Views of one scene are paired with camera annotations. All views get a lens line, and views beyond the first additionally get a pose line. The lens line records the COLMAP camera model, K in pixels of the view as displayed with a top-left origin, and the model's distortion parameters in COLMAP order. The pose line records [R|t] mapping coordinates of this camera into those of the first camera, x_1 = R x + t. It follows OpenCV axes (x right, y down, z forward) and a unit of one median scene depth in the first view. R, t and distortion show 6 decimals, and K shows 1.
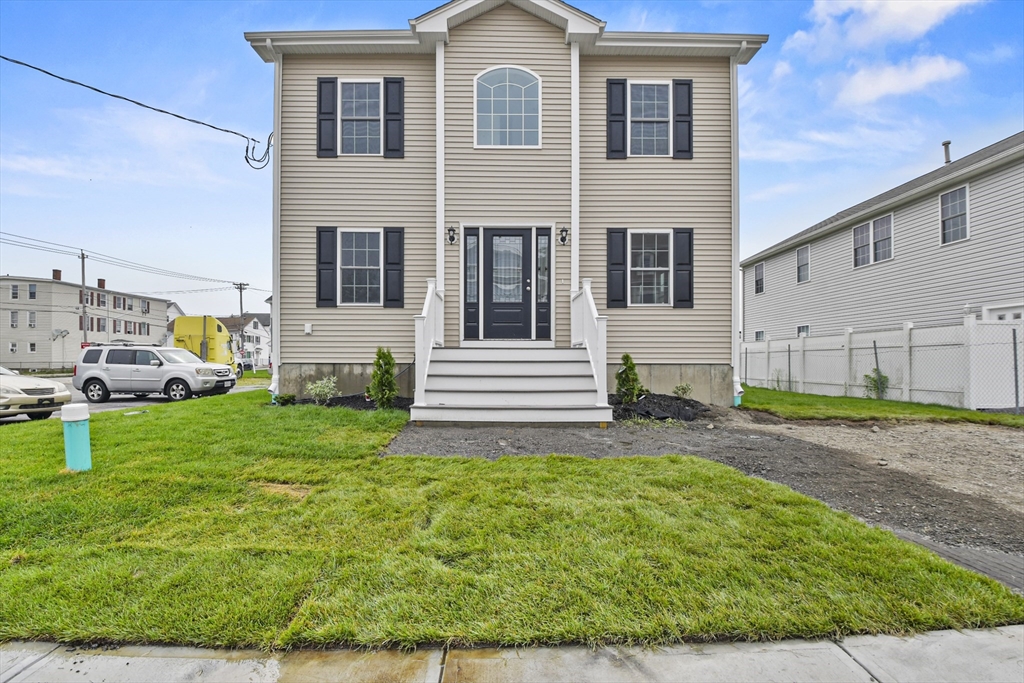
lens RADIAL K [[451.1, 0, 507.3], [0, 451.1, 349.0], [0, 0, 1]] dist [0.022999, -0.017574]
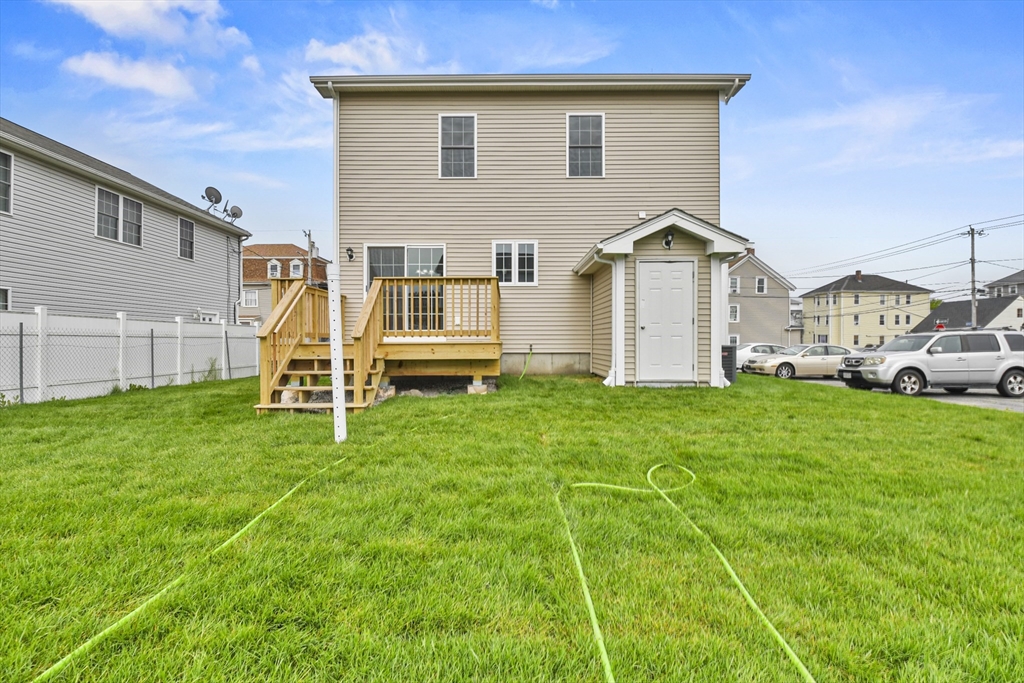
lens RADIAL K [[451.1, 0, 507.3], [0, 451.1, 349.0], [0, 0, 1]] dist [0.022999, -0.017574]
pose [[-0.999718, 0.002009, 0.023643, 0.012156], [0.001793, 0.999956, -0.009157, 0.033965], [-0.023660, -0.009112, -0.999679, 1.902201]]
